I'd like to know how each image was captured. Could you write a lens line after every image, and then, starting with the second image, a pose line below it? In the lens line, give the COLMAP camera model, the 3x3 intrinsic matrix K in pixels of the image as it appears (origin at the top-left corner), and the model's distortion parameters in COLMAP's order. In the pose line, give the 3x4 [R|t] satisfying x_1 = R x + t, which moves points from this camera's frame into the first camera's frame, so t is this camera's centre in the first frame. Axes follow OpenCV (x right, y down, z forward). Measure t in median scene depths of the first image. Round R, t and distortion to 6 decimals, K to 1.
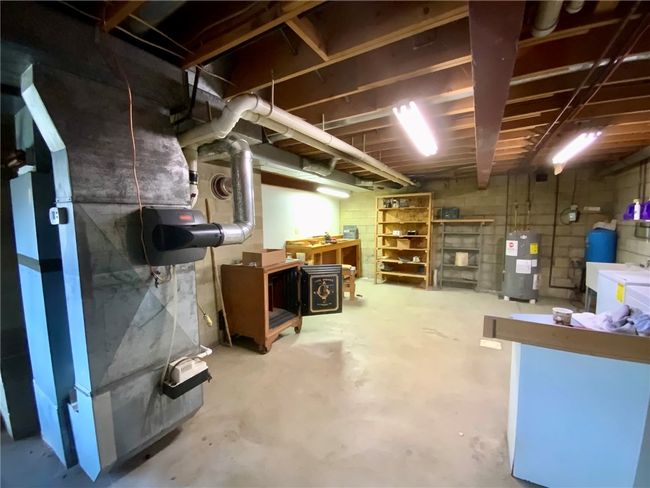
lens RADIAL K [[264.9, 0, 323.7], [0, 264.9, 245.6], [0, 0, 1]] dist [0.025474, -0.021263]
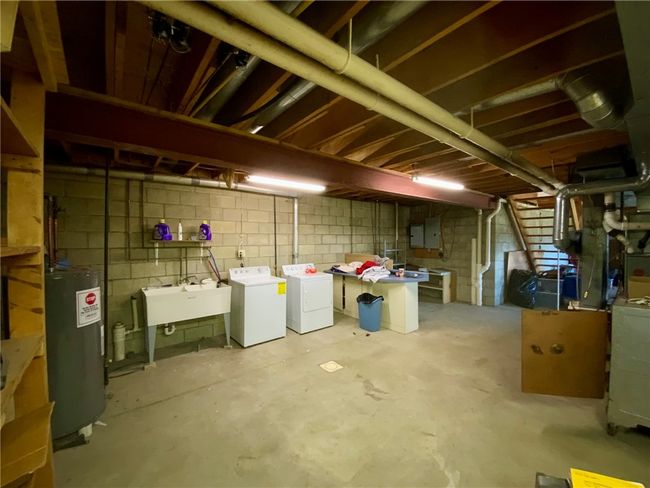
lens RADIAL K [[264.9, 0, 323.7], [0, 264.9, 245.6], [0, 0, 1]] dist [0.025474, -0.021263]
pose [[-0.936962, 0.006623, 0.349369, 0.284669], [0.044877, 0.993821, 0.101513, -0.153170], [-0.346538, 0.110793, -0.931470, 1.709586]]
